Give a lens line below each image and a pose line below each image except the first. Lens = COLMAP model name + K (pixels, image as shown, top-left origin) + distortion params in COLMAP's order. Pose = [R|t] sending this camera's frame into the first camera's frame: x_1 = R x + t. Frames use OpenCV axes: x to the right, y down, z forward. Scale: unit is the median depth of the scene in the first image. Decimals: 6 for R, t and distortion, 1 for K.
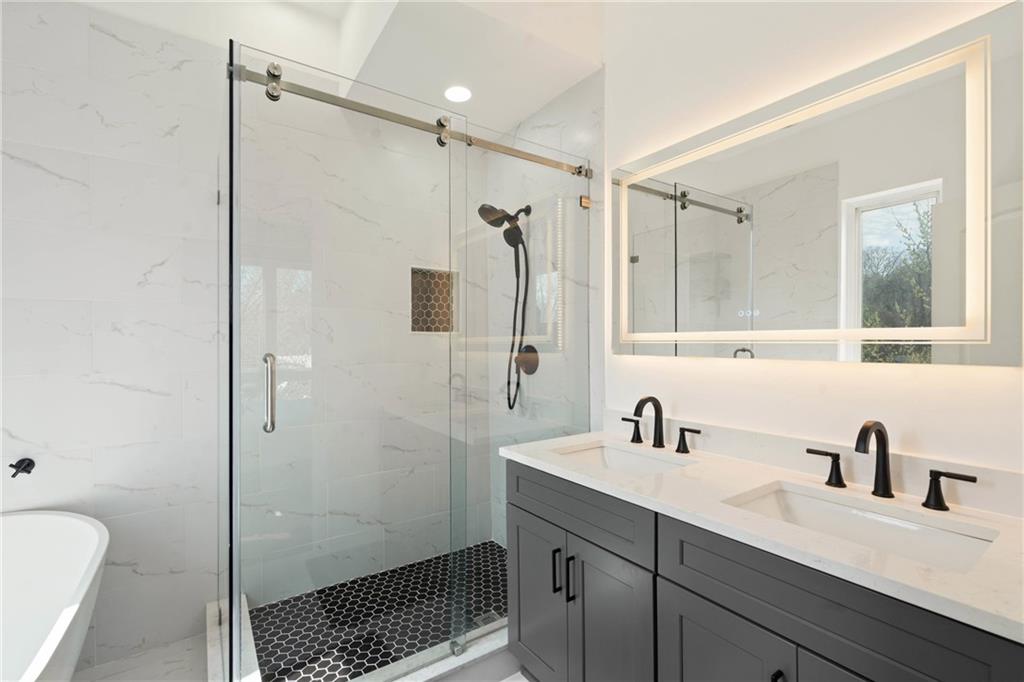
lens RADIAL K [[455.8, 0, 506.5], [0, 455.8, 341.1], [0, 0, 1]] dist [-0.004317, 0.000298]
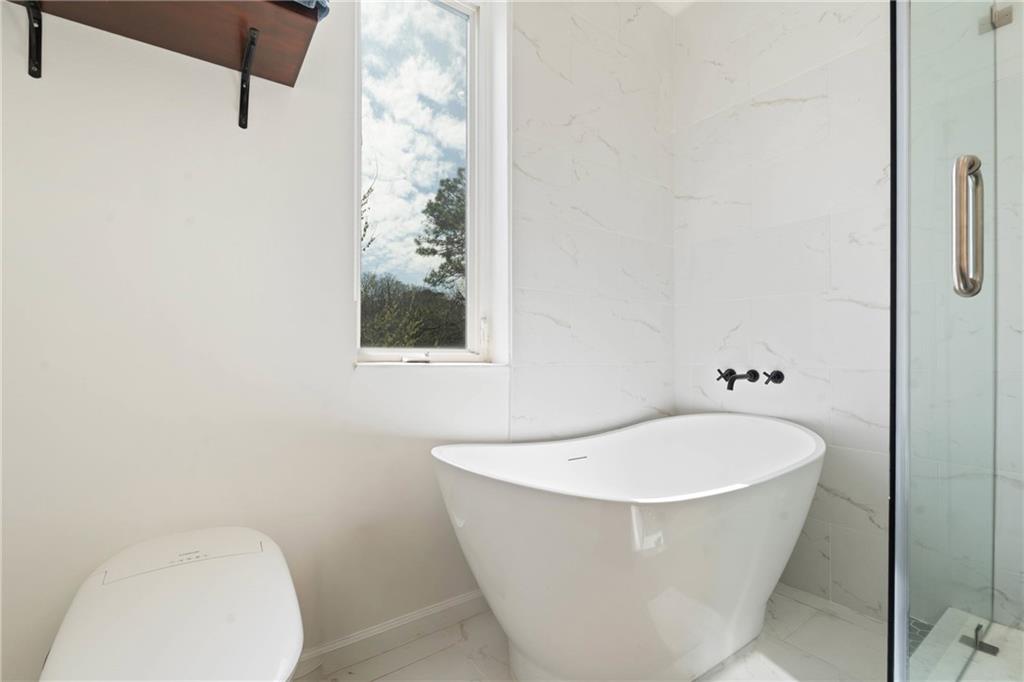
lens RADIAL K [[455.8, 0, 515.3], [0, 455.8, 345.1], [0, 0, 1]] dist [-0.004317, 0.000298]
pose [[0.030028, -0.005013, -0.999536, 0.016196], [-0.002803, 0.999983, -0.005100, 0.190548], [0.999545, 0.002955, 0.030014, 0.312564]]
